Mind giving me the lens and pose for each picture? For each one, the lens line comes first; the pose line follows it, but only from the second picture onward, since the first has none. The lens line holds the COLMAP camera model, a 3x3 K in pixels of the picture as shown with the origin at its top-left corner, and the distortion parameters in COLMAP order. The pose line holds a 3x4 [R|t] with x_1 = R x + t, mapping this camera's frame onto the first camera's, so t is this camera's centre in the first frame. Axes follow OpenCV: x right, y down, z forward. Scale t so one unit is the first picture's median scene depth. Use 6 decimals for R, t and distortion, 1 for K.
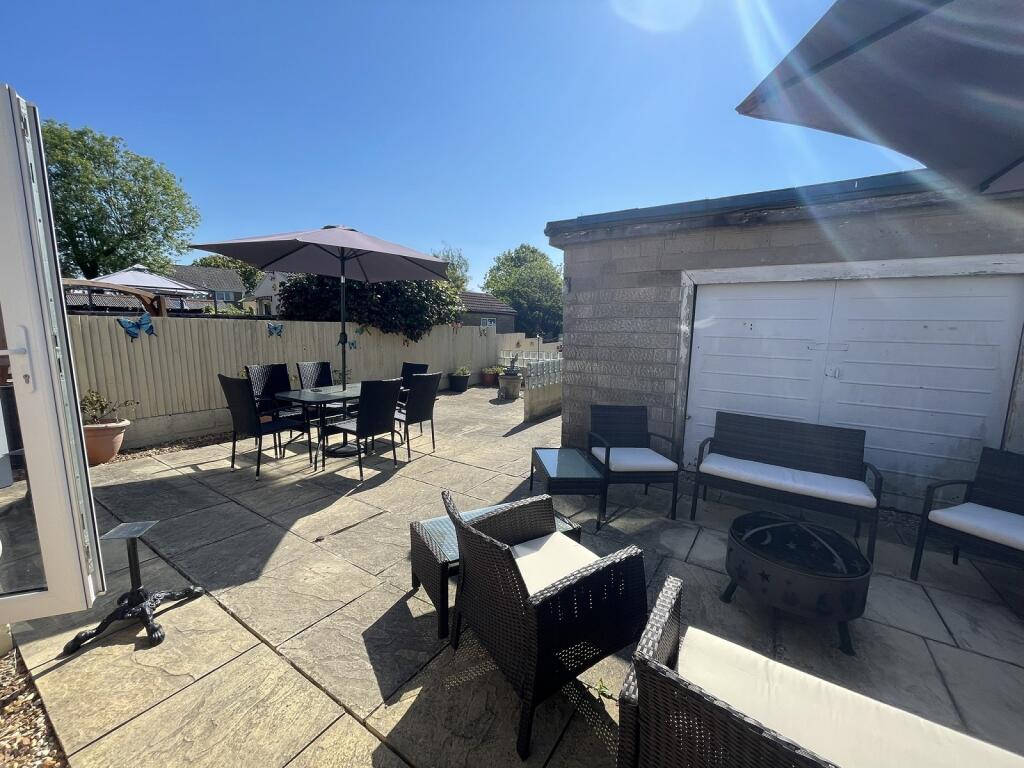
lens RADIAL K [[411.7, 0, 510.5], [0, 411.7, 386.9], [0, 0, 1]] dist [-0.000288, 0.000076]
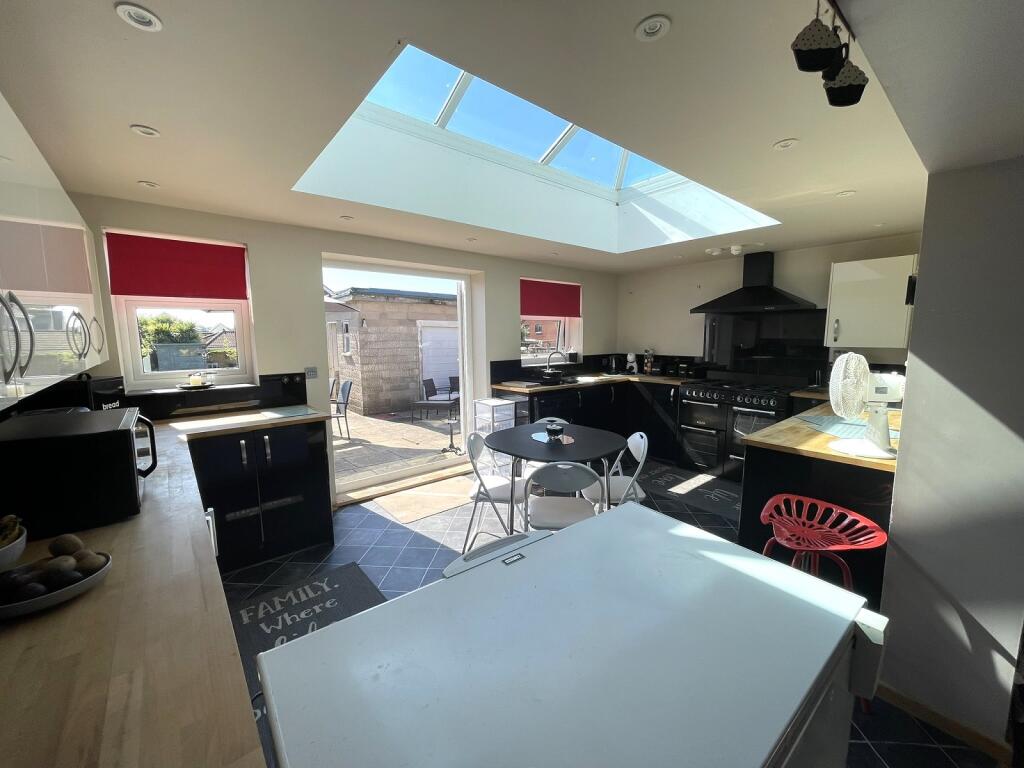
lens RADIAL K [[411.7, 0, 510.7], [0, 411.7, 385.7], [0, 0, 1]] dist [-0.000288, 0.000076]
pose [[0.294950, -0.124419, 0.947378, -1.520186], [0.149395, 0.985297, 0.082888, -0.034919], [-0.943762, 0.117086, 0.309201, -0.133592]]
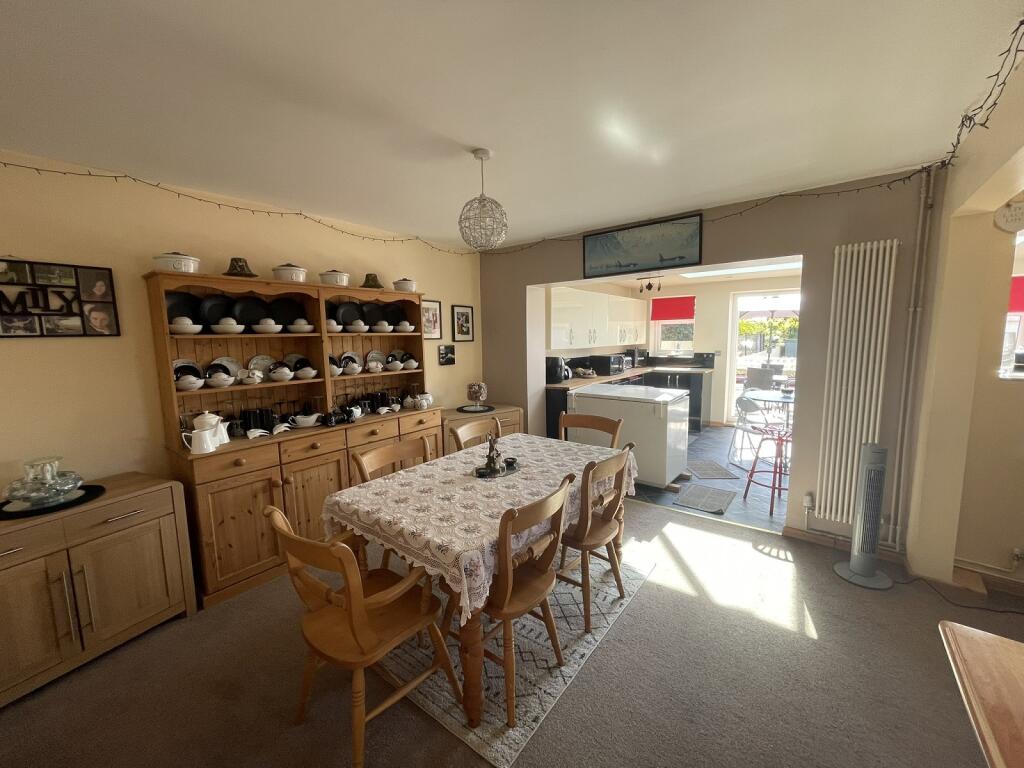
lens RADIAL K [[411.7, 0, 513.0], [0, 411.7, 386.0], [0, 0, 1]] dist [-0.000288, 0.000076]
pose [[0.996762, -0.007057, -0.080103, -1.537428], [0.004814, 0.999592, -0.028160, 0.108659], [0.080269, 0.027683, 0.996389, -1.121753]]
